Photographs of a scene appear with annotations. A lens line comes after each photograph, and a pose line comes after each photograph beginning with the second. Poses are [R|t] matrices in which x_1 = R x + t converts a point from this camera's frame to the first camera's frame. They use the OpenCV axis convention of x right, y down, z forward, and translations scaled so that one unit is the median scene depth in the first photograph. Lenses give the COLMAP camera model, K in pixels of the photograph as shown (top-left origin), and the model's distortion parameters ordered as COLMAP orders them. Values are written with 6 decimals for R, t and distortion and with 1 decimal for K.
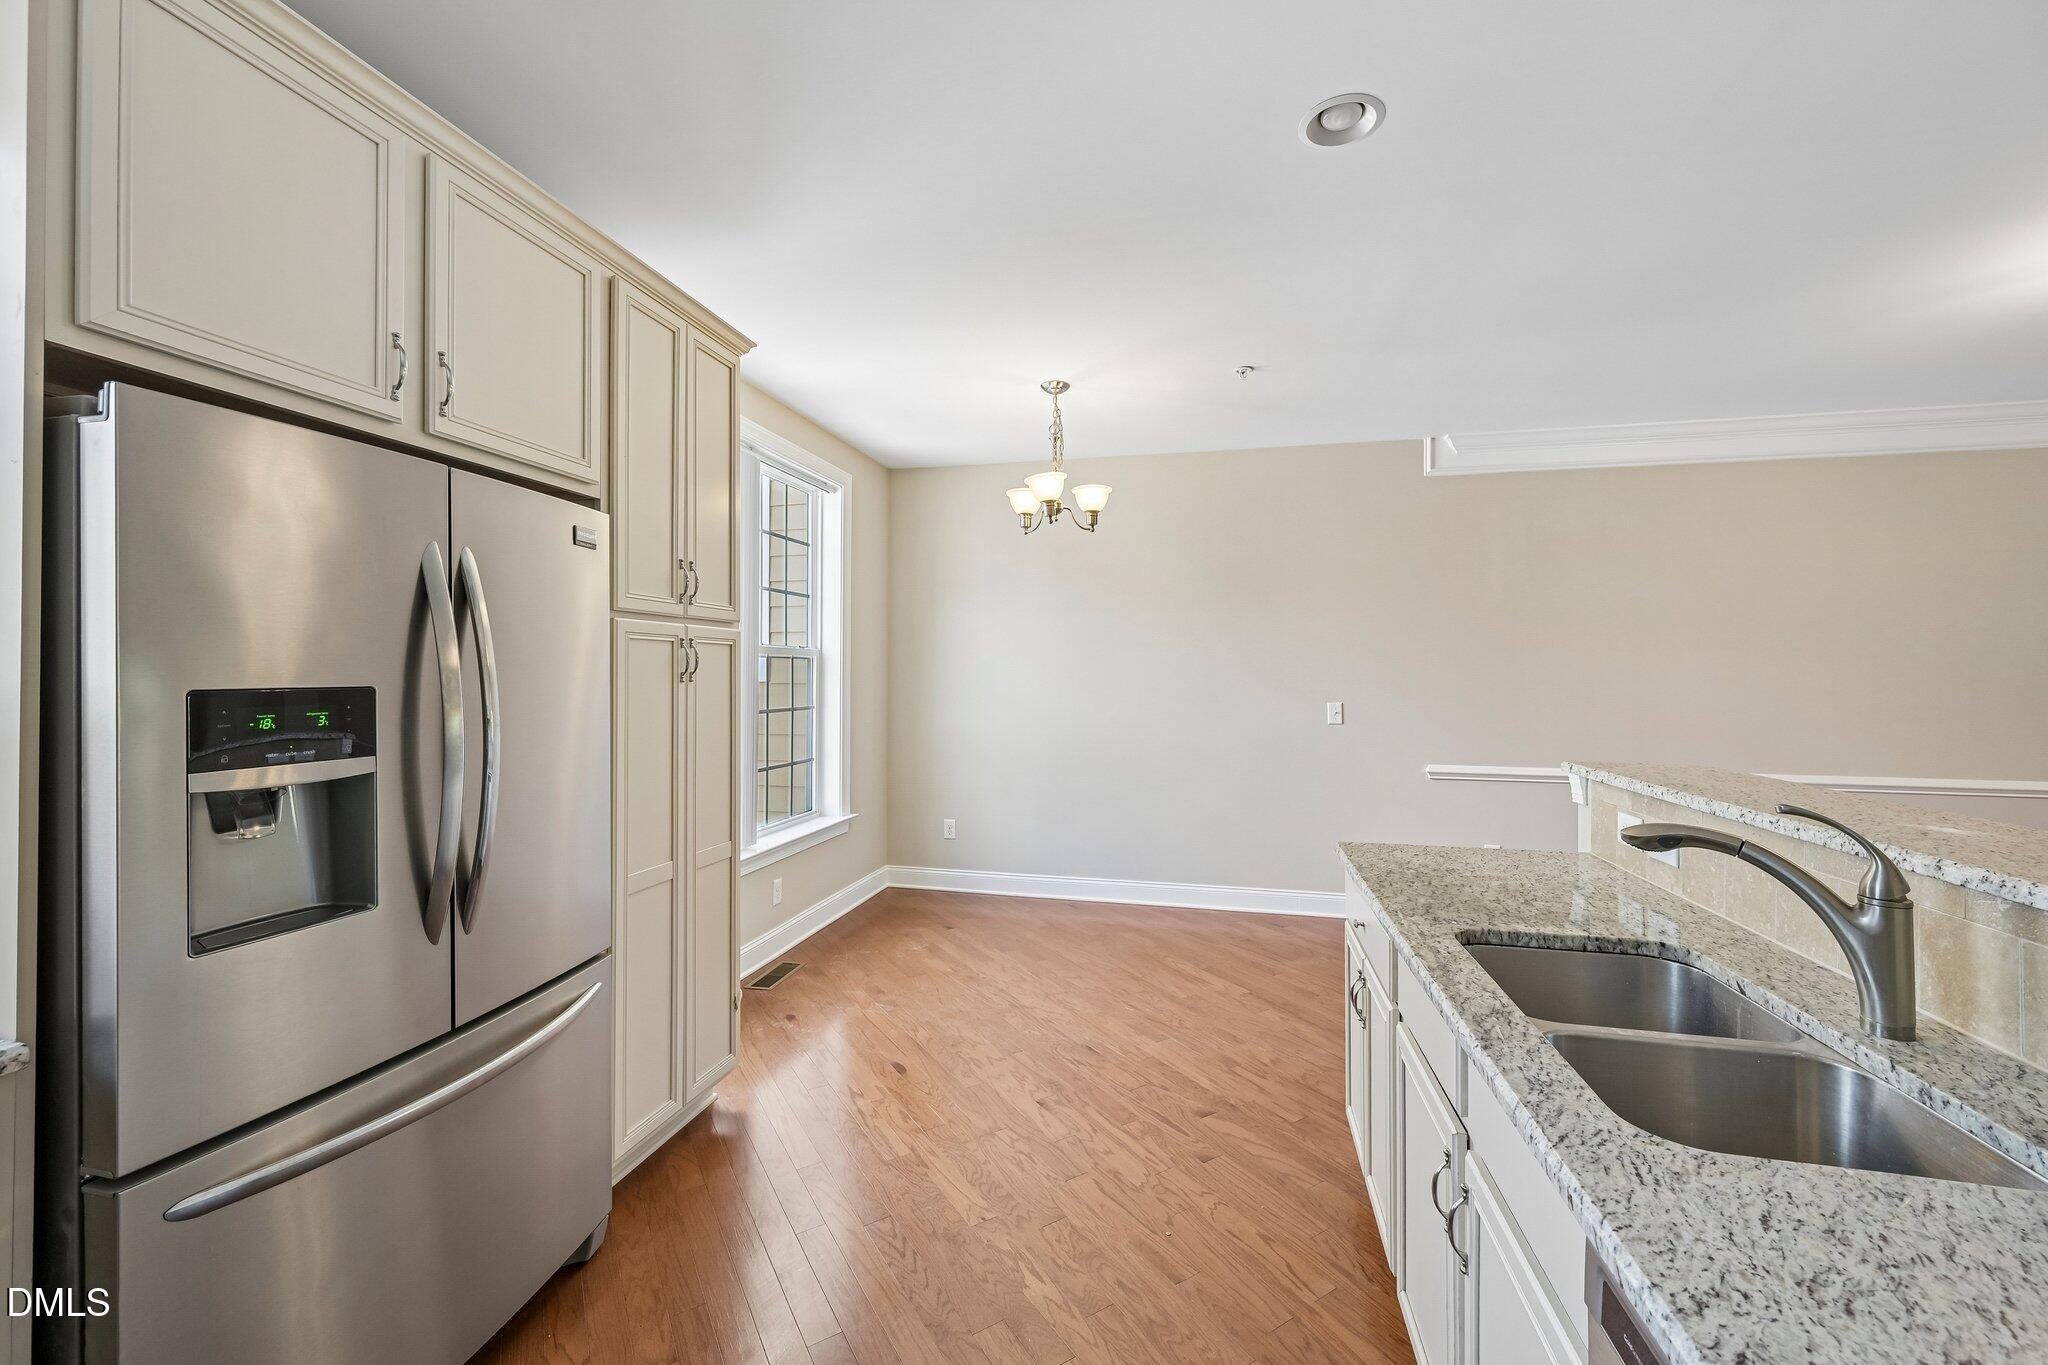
lens RADIAL K [[818.6, 0, 1022.8], [0, 818.6, 675.8], [0, 0, 1]] dist [-0.001905, -0.000169]
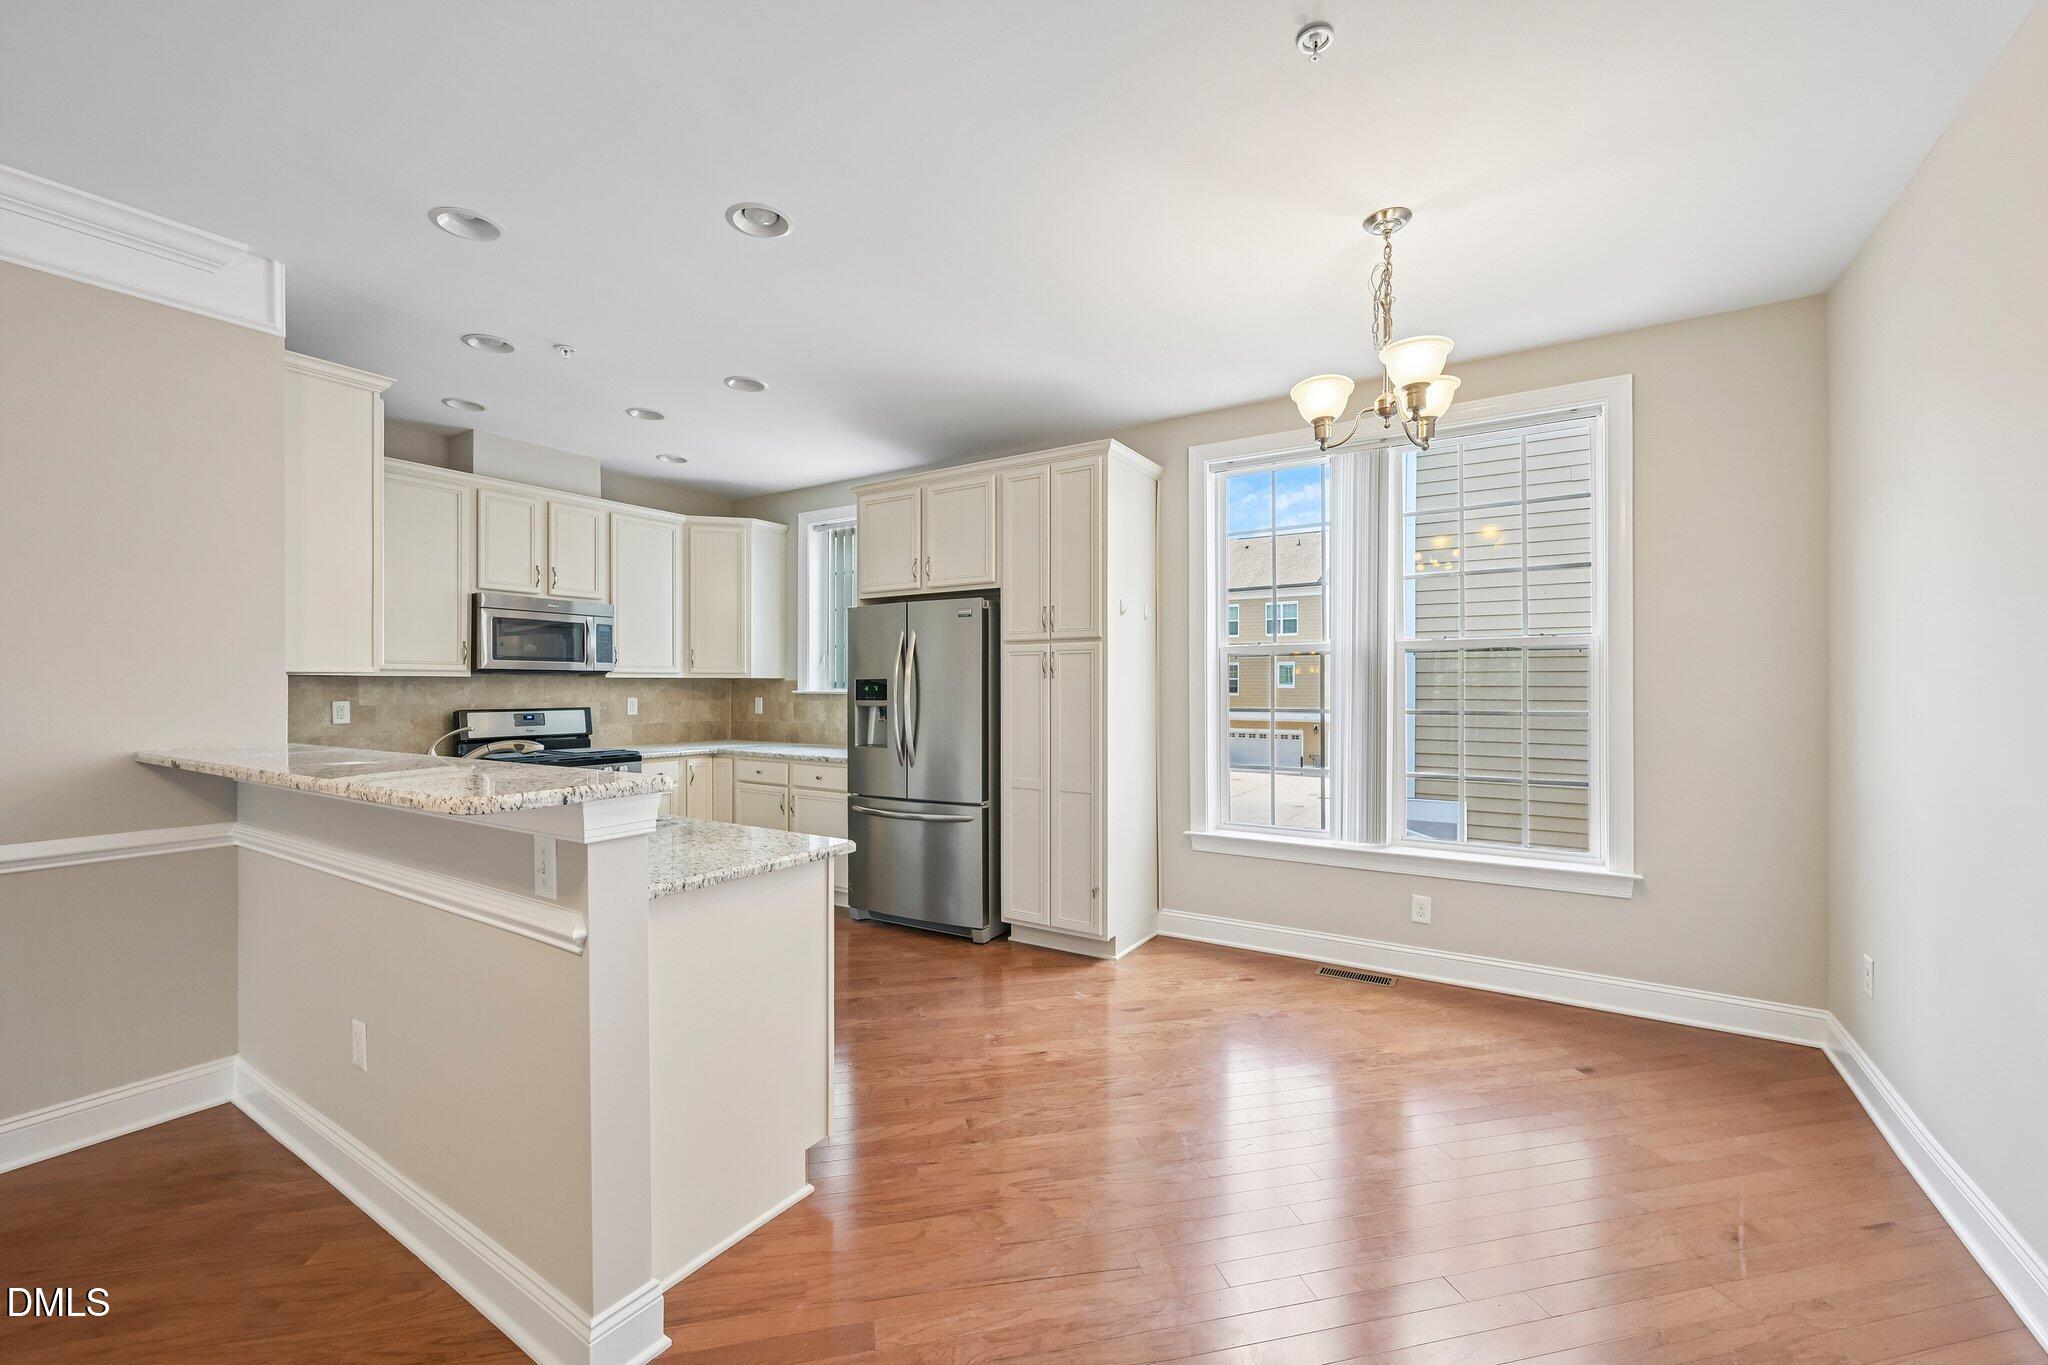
lens RADIAL K [[818.6, 0, 1016.0], [0, 818.6, 693.1], [0, 0, 1]] dist [-0.001905, -0.000169]
pose [[-0.336285, 0.007070, -0.941734, 0.740894], [-0.000021, 0.999972, 0.007515, 0.016976], [0.941760, 0.002547, -0.336275, 0.920162]]
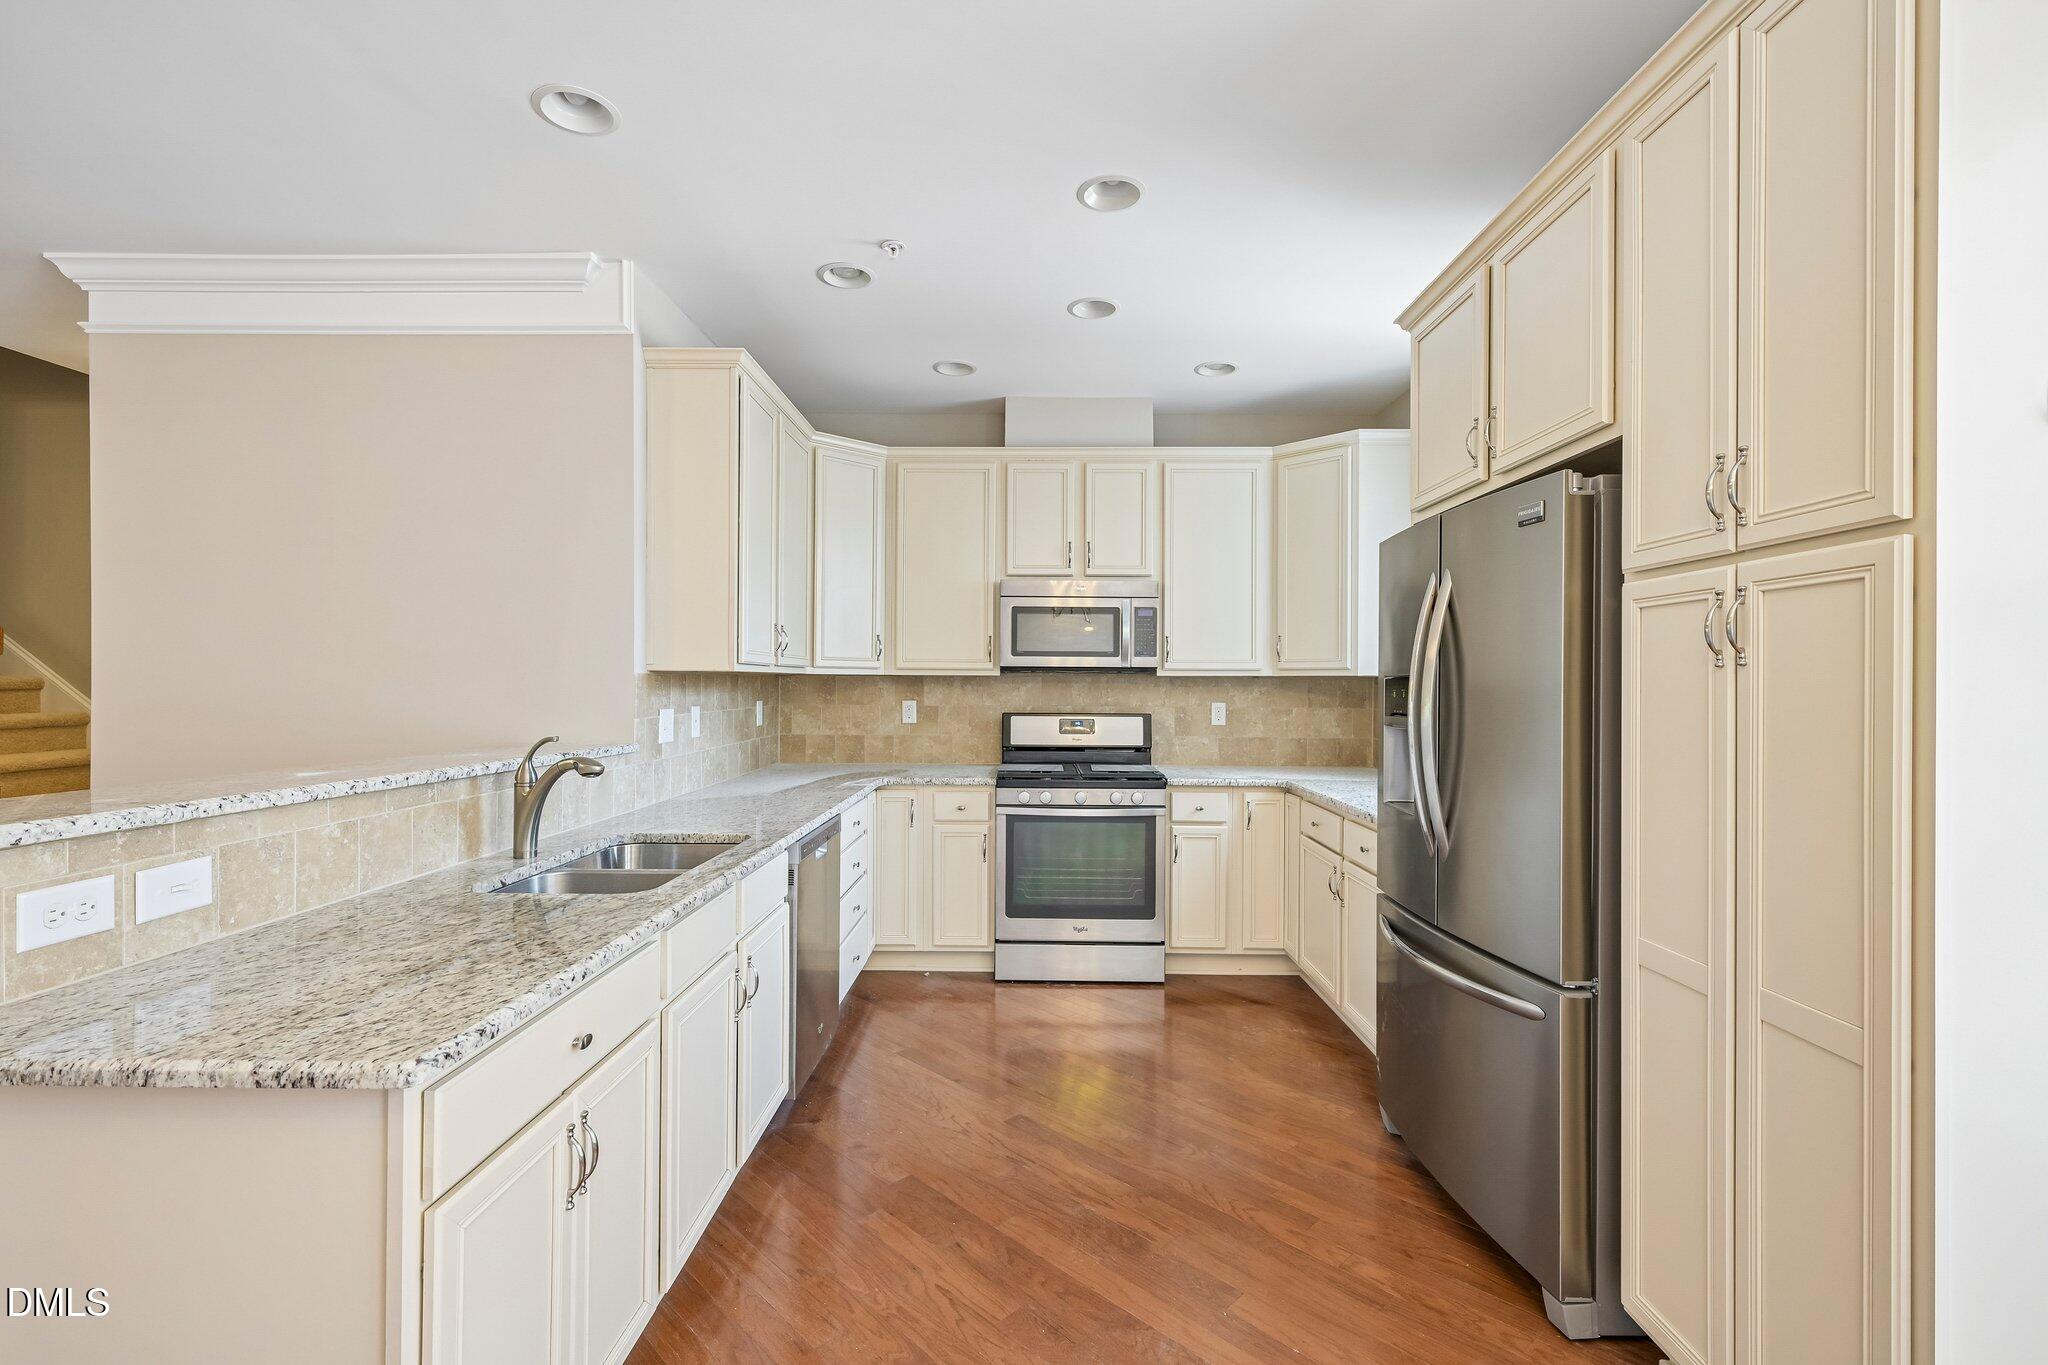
lens RADIAL K [[901.6, 0, 1024.2], [0, 901.6, 684.7], [0, 0, 1]] dist [0.001542, 0.000012]
pose [[-0.974548, -0.006146, -0.224096, 0.124275], [-0.005978, 0.999981, -0.001429, 0.015216], [0.224101, -0.000053, -0.974566, 0.914940]]
